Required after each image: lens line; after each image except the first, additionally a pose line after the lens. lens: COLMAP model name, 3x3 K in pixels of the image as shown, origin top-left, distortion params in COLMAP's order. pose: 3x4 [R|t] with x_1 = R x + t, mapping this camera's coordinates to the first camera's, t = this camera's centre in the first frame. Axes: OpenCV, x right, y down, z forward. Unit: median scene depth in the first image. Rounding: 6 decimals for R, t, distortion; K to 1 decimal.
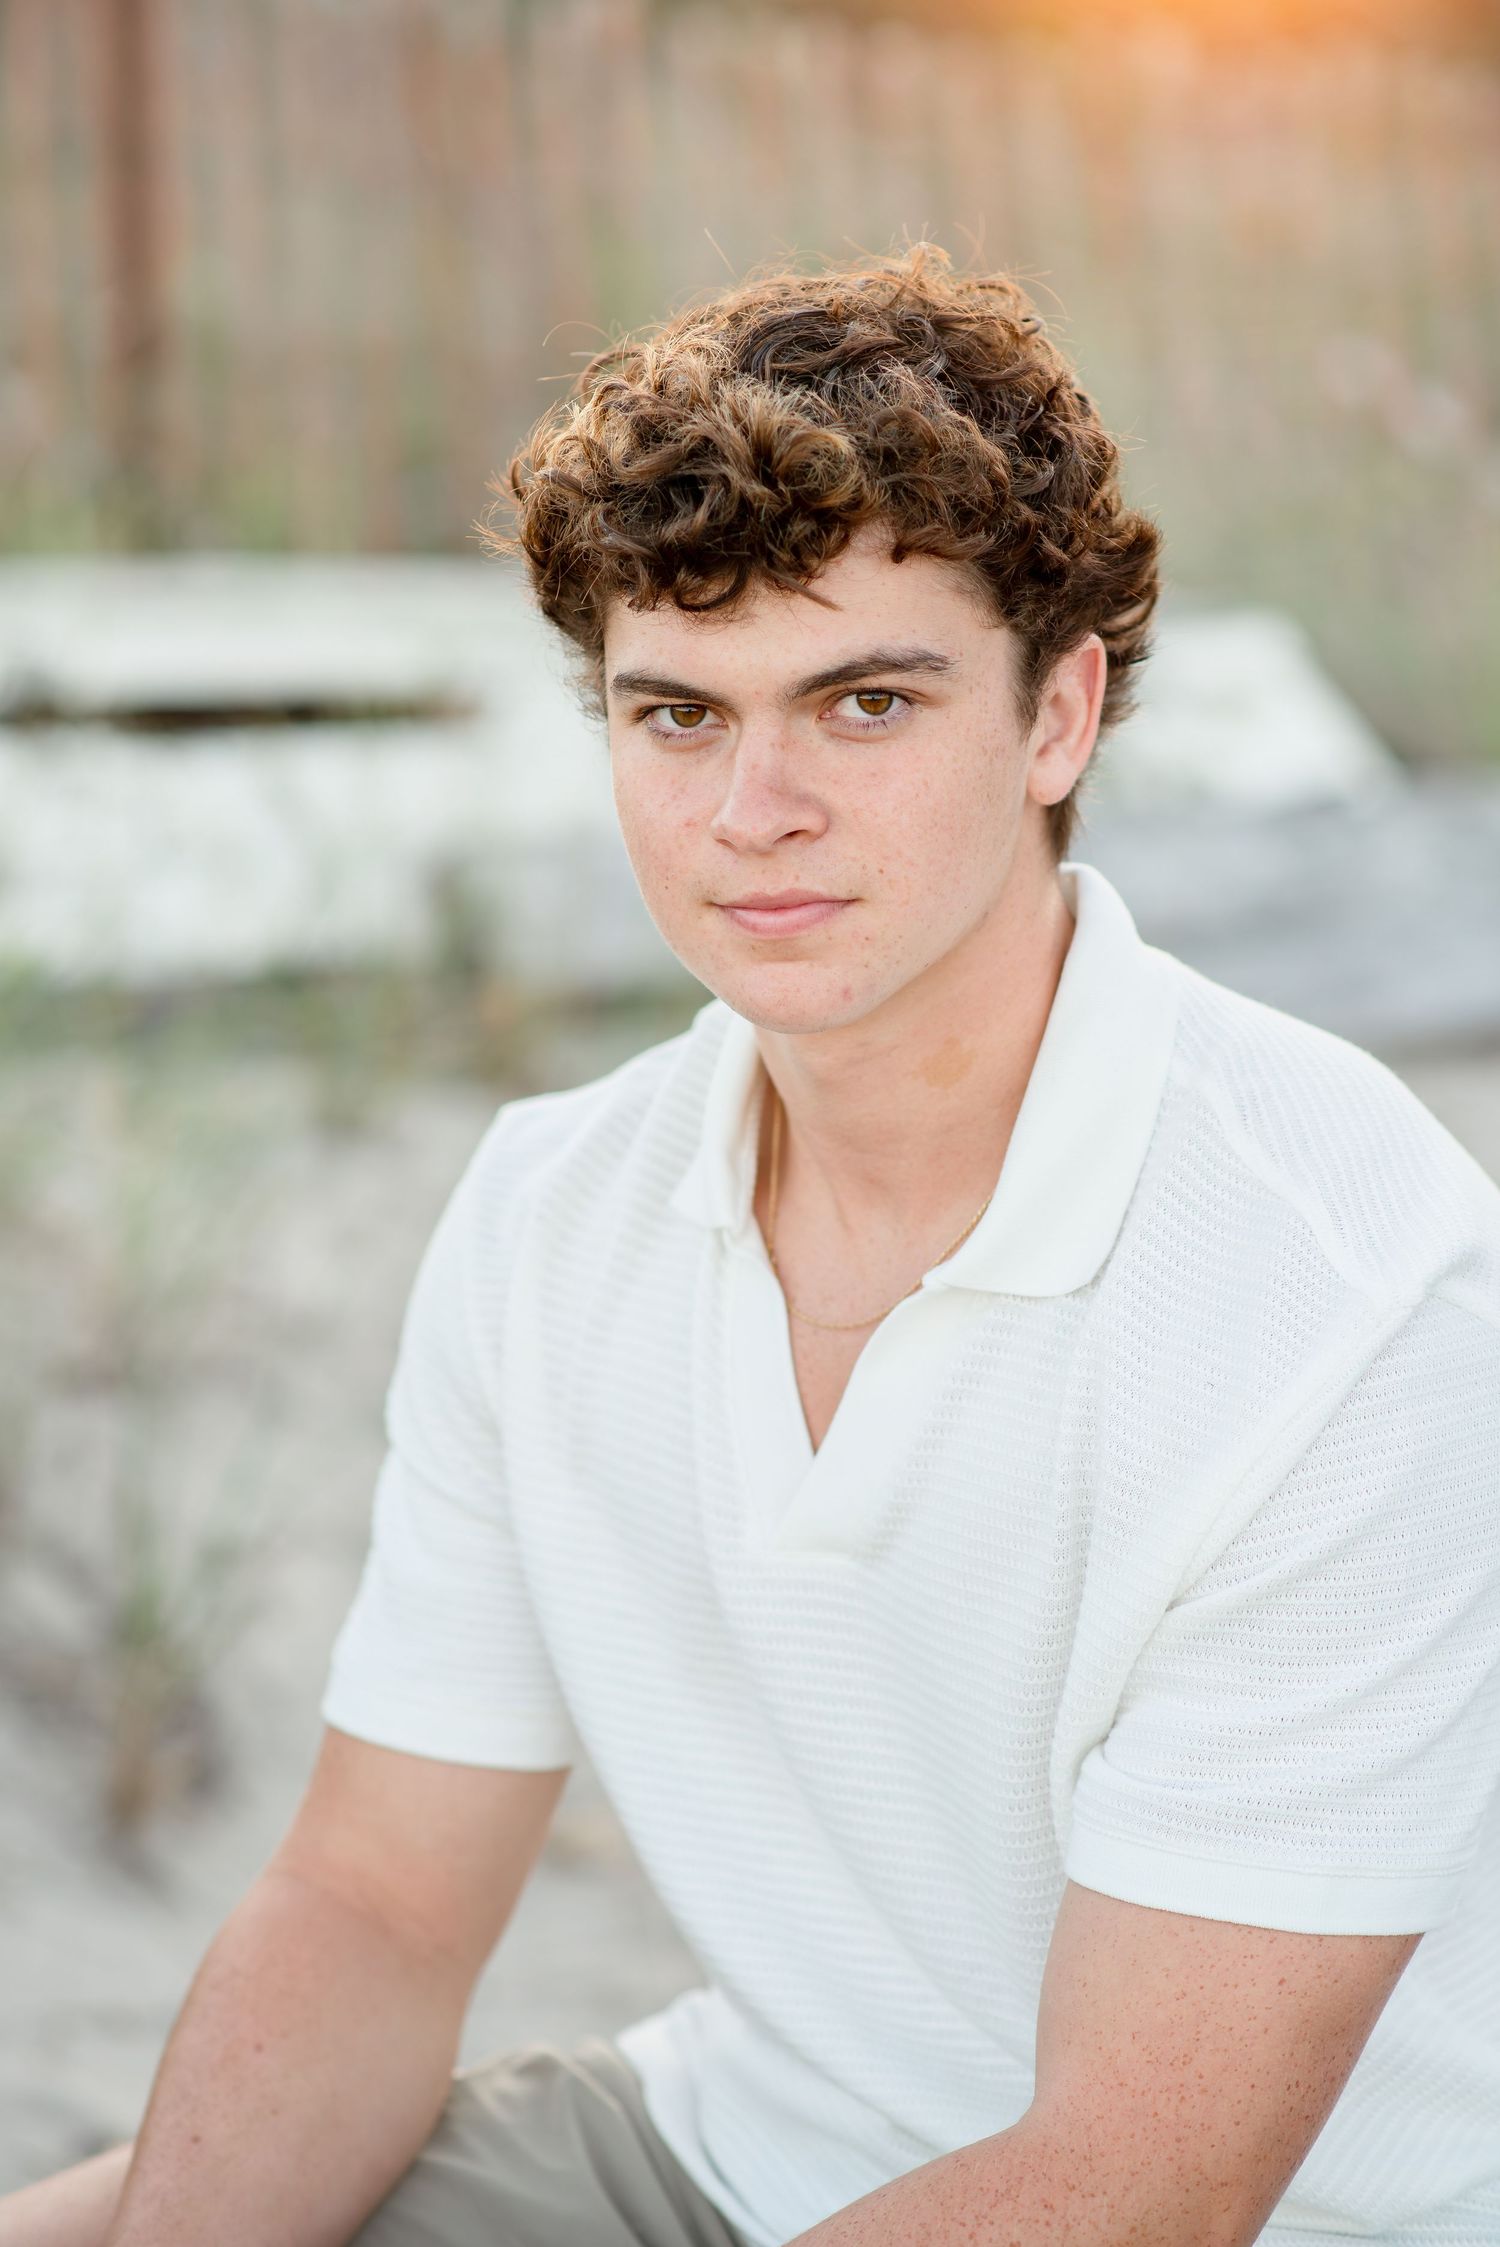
lens RADIAL K [[5582.4, 0, 752.4], [0, 5582.4, 1126.4], [0, 0, 1]] dist [0.092977, 0.000000]
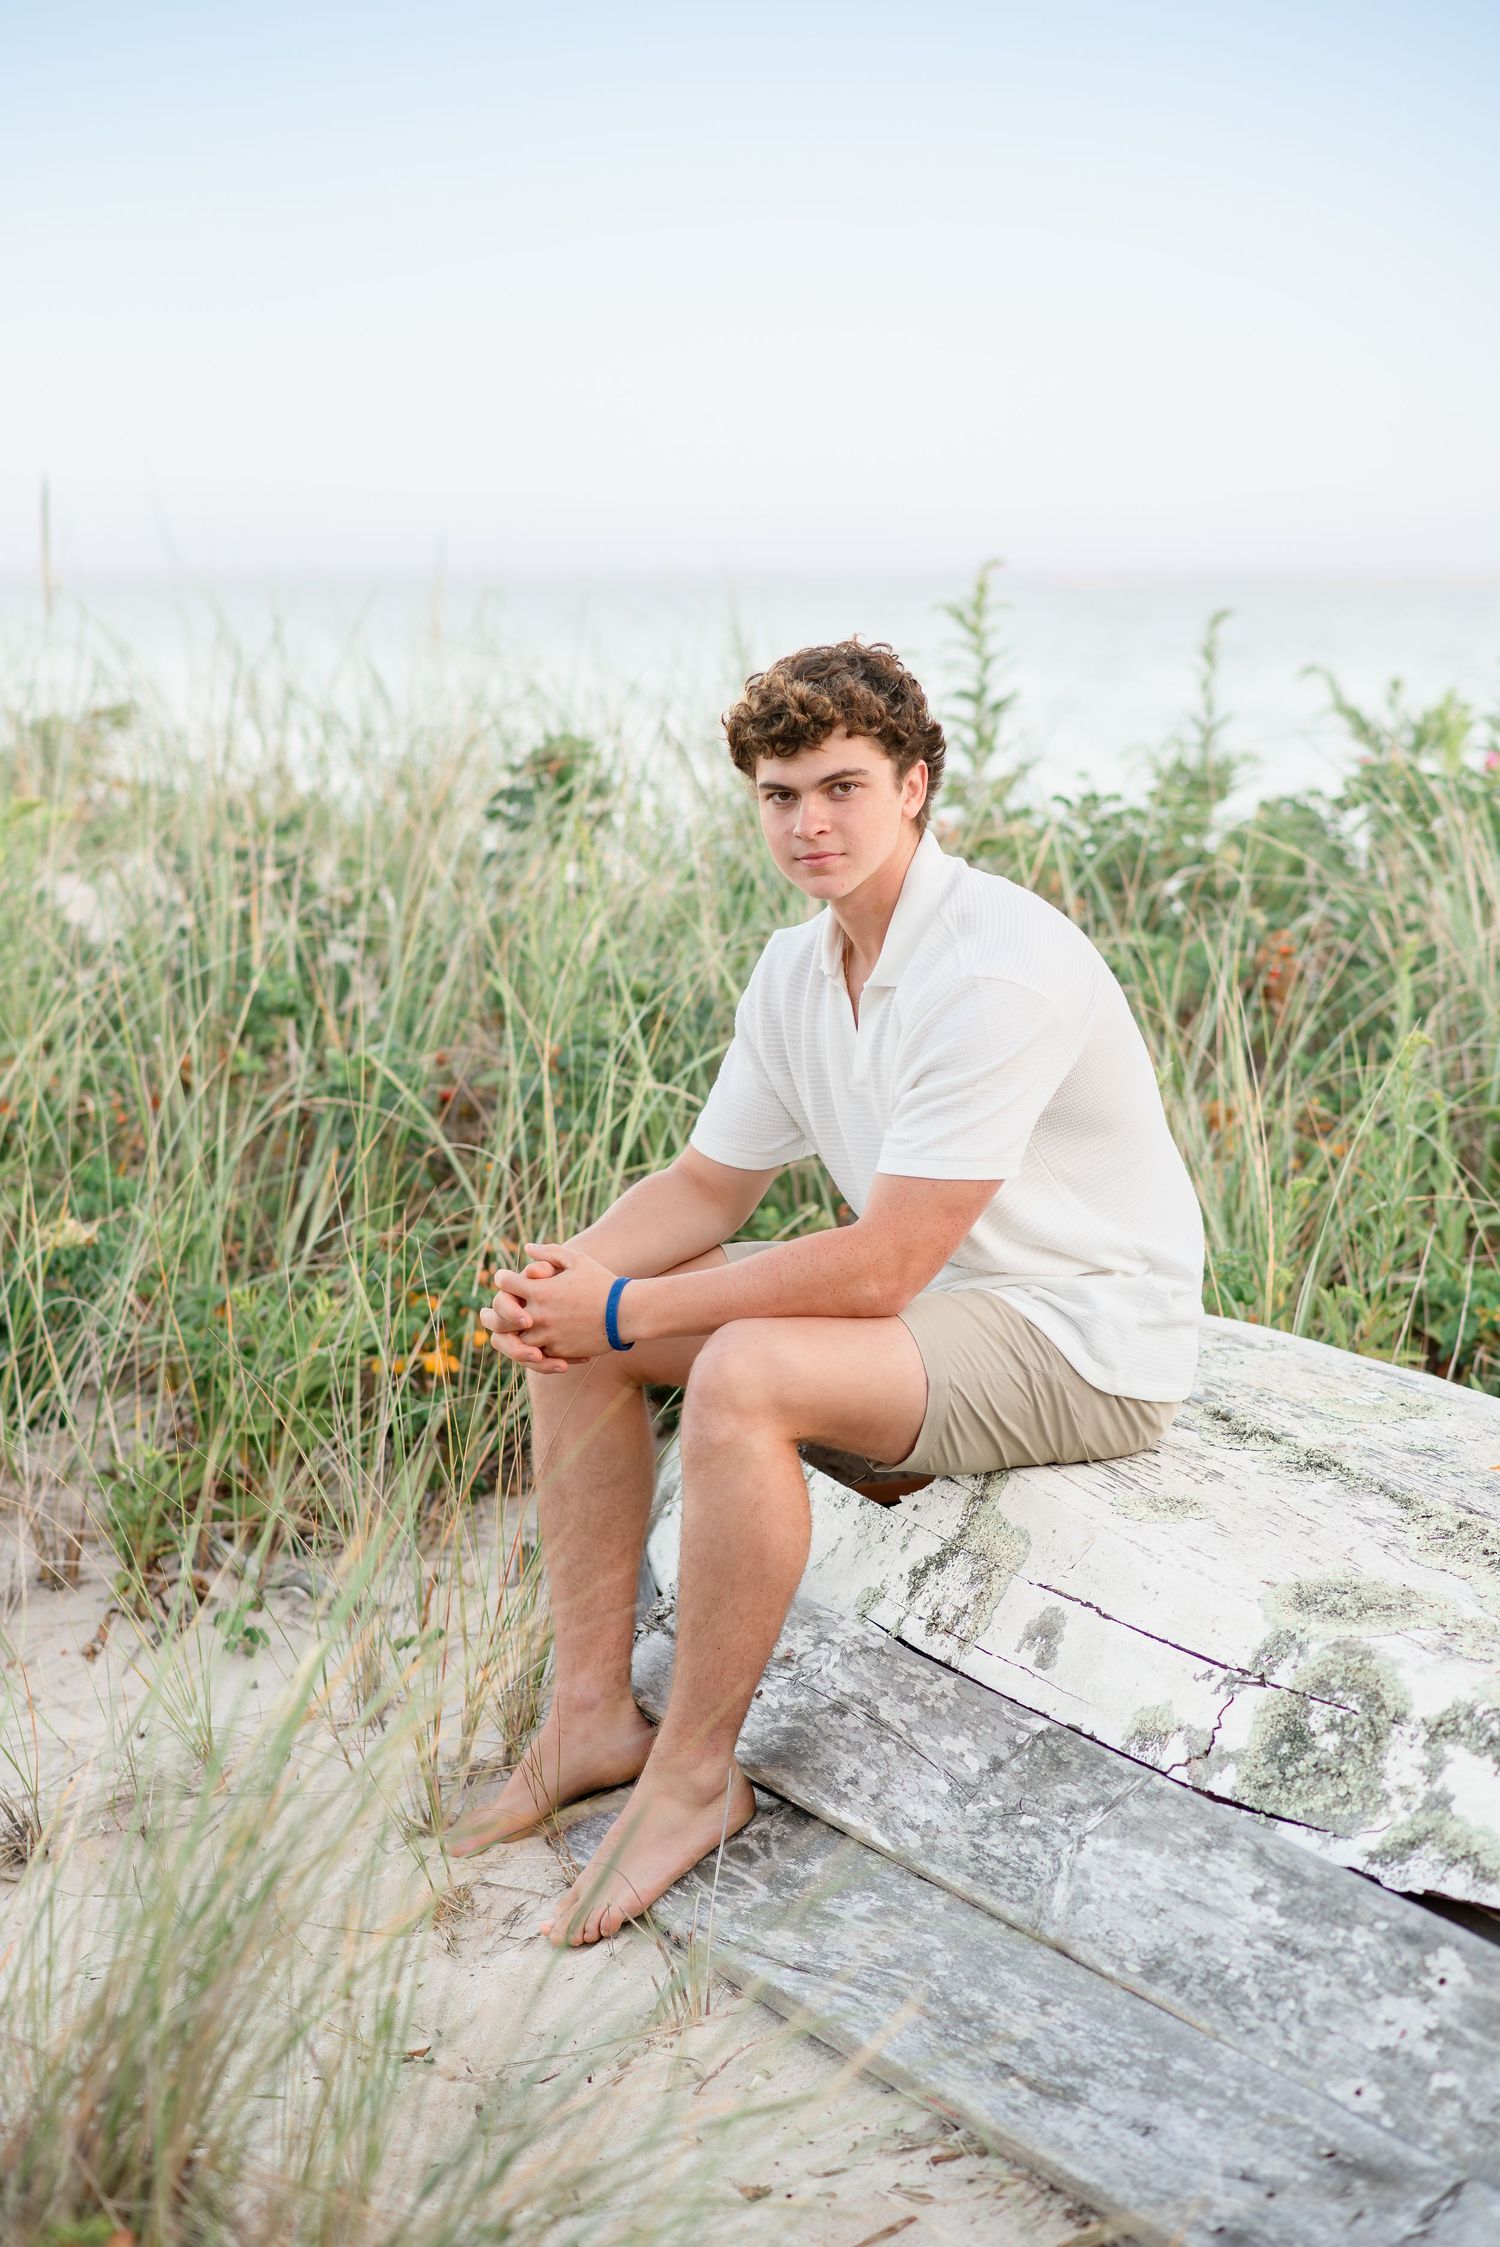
lens RADIAL K [[5582.4, 0, 749.2], [0, 5582.4, 1126.2], [0, 0, 1]] dist [0.092977, 0.000000]
pose [[0.997223, -0.047432, -0.057408, 0.134498], [0.043775, 0.997030, -0.063369, 0.294319], [0.060243, 0.060680, 0.996338, -1.980704]]
